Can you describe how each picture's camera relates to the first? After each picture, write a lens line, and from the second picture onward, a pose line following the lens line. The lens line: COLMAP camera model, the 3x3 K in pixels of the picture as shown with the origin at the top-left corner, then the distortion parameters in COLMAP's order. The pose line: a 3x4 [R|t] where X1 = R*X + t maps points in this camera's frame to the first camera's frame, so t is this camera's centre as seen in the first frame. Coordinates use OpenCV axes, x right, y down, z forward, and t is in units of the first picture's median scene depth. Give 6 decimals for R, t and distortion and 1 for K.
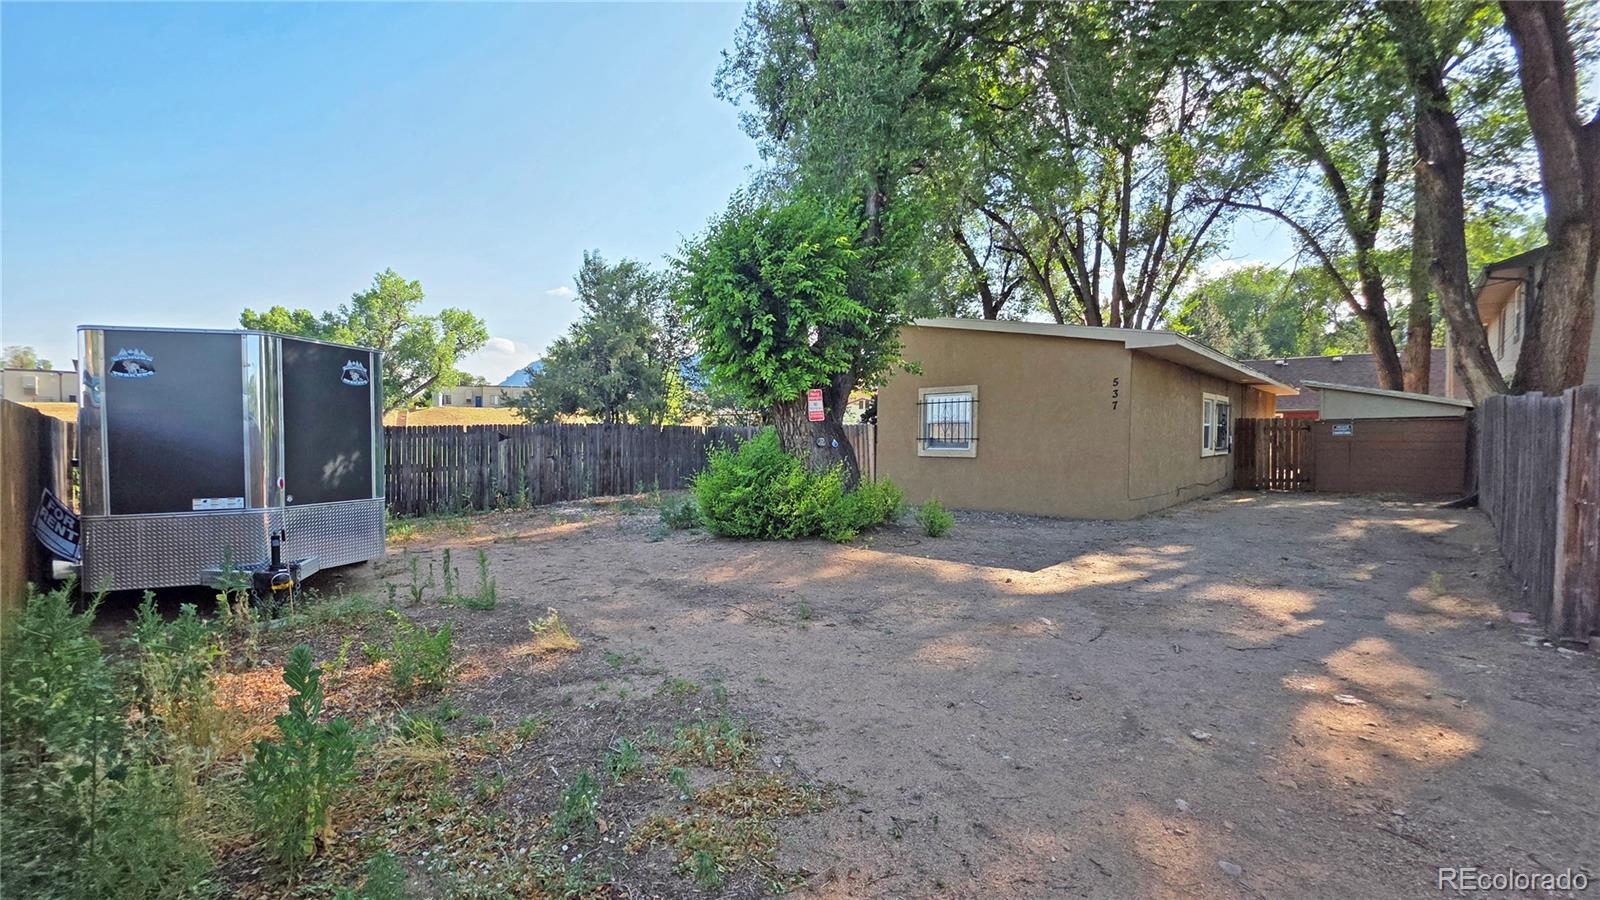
lens RADIAL K [[633.7, 0, 800.0], [0, 633.7, 450.0], [0, 0, 1]] dist [-0.000932, 0.000122]
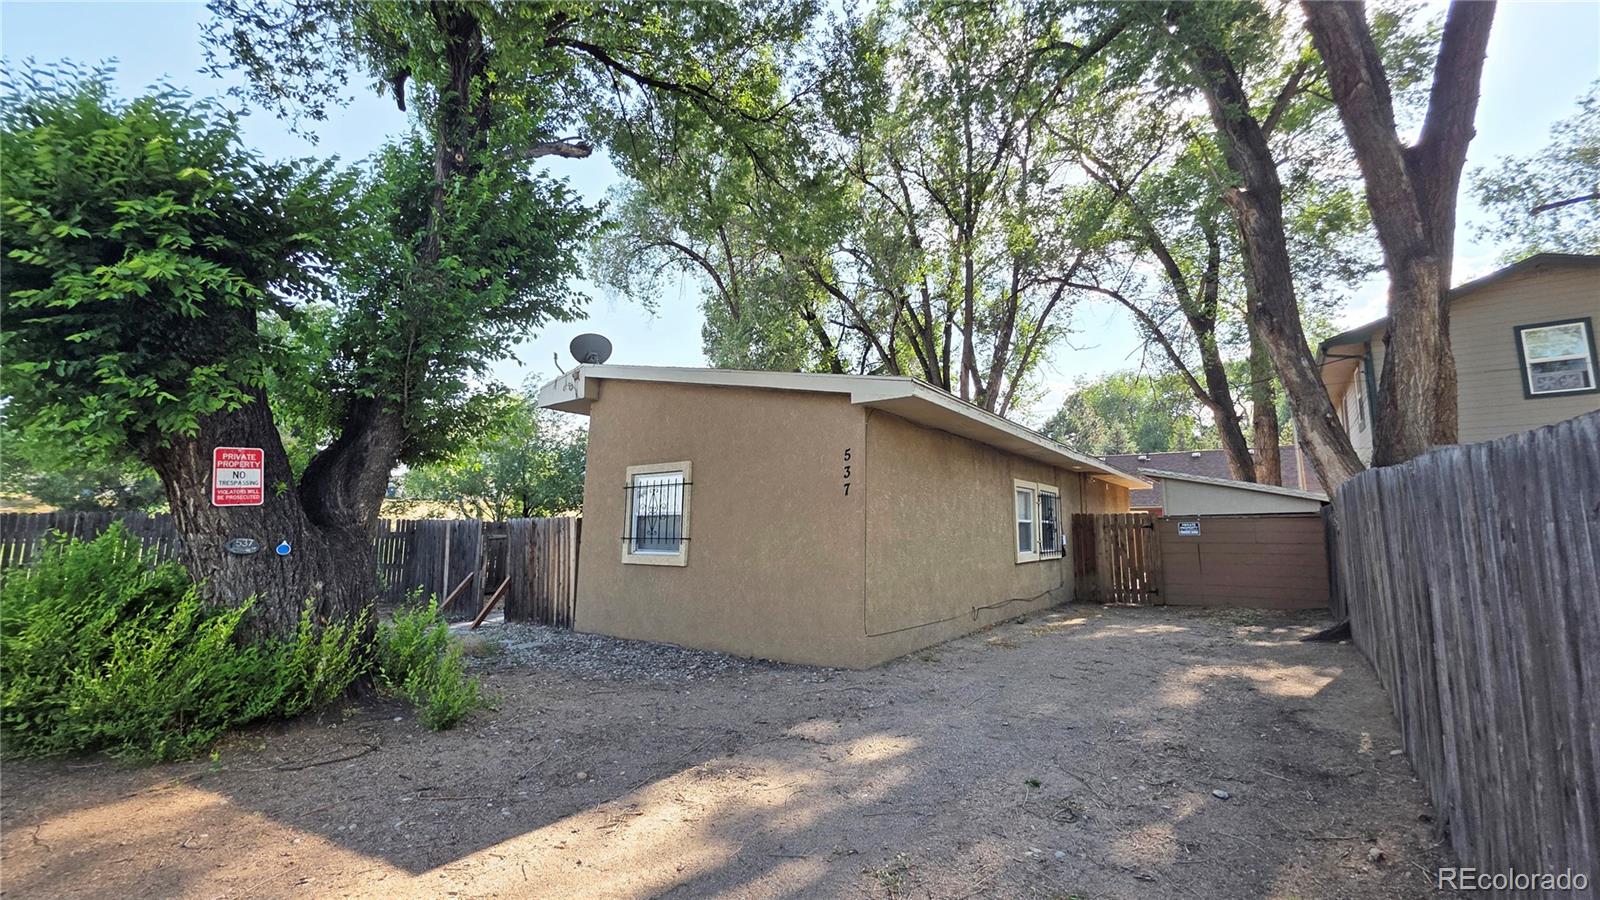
lens RADIAL K [[633.1, 0, 800.0], [0, 633.1, 450.0], [0, 0, 1]] dist [0.001859, 0.000002]
pose [[0.992426, 0.020137, 0.121182, 0.286639], [-0.001621, 0.988535, -0.150985, -0.008449], [-0.122833, 0.149645, 0.981080, 0.271210]]
